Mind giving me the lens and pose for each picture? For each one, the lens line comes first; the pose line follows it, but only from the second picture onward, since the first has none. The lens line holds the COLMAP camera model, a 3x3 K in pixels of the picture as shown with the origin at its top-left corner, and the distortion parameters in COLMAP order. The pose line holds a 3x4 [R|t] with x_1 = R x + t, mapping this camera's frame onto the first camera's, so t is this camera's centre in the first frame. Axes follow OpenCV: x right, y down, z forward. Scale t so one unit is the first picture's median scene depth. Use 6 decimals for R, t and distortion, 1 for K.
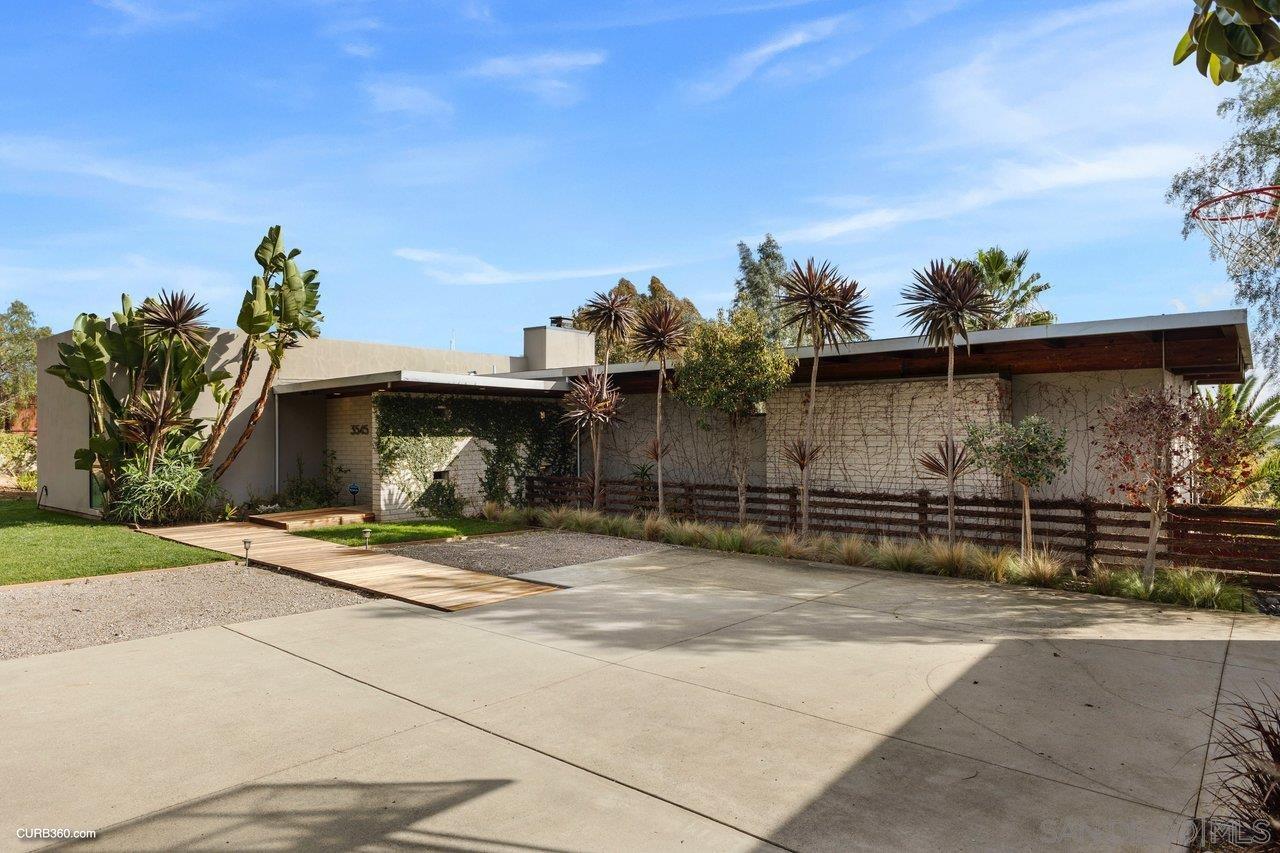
lens RADIAL K [[798.3, 0, 639.3], [0, 798.3, 427.3], [0, 0, 1]] dist [-0.000658, 0.000170]
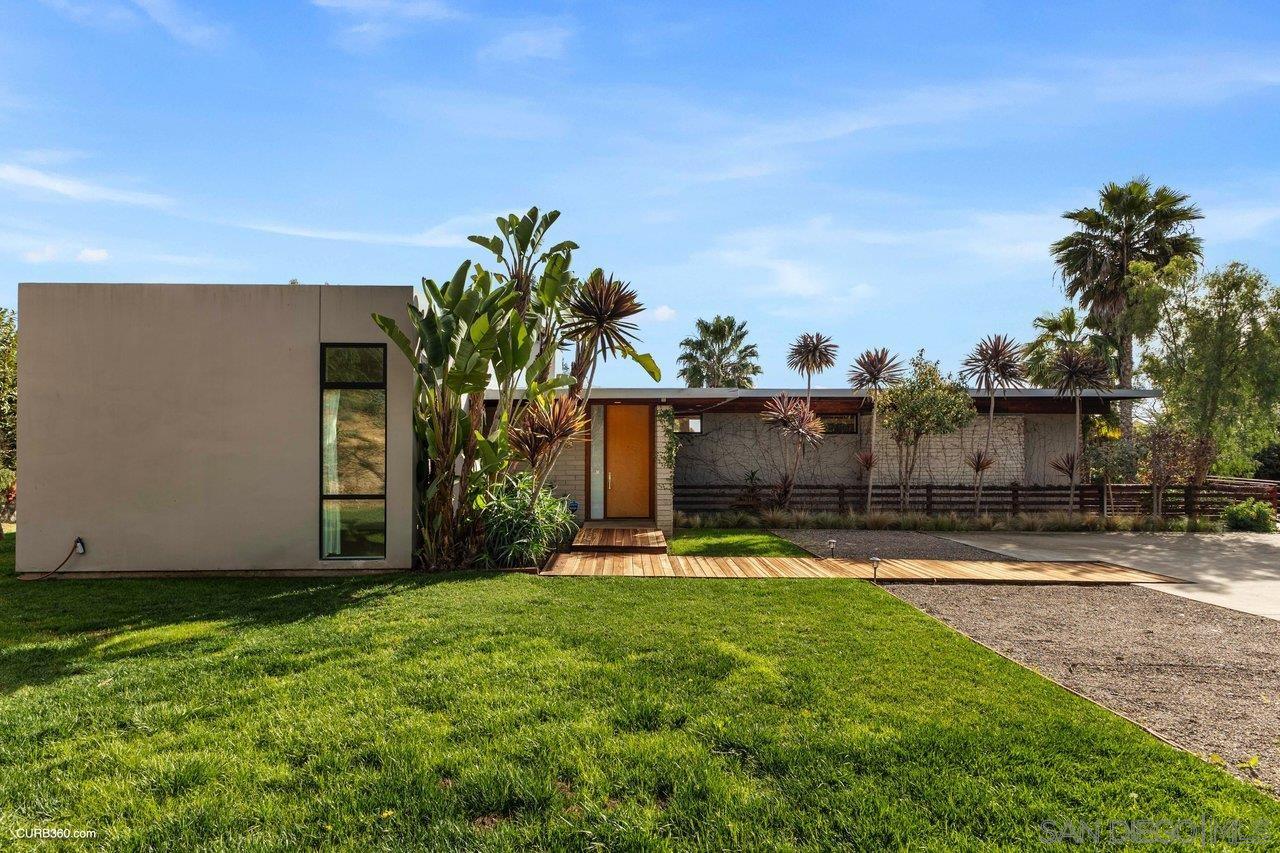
lens RADIAL K [[646.5, 0, 638.9], [0, 646.5, 427.0], [0, 0, 1]] dist [-0.001093, 0.000546]
pose [[0.720779, 0.010174, 0.693090, -1.044264], [-0.011935, 0.999926, -0.002266, -0.023028], [-0.693062, -0.006639, 0.720847, 0.522661]]
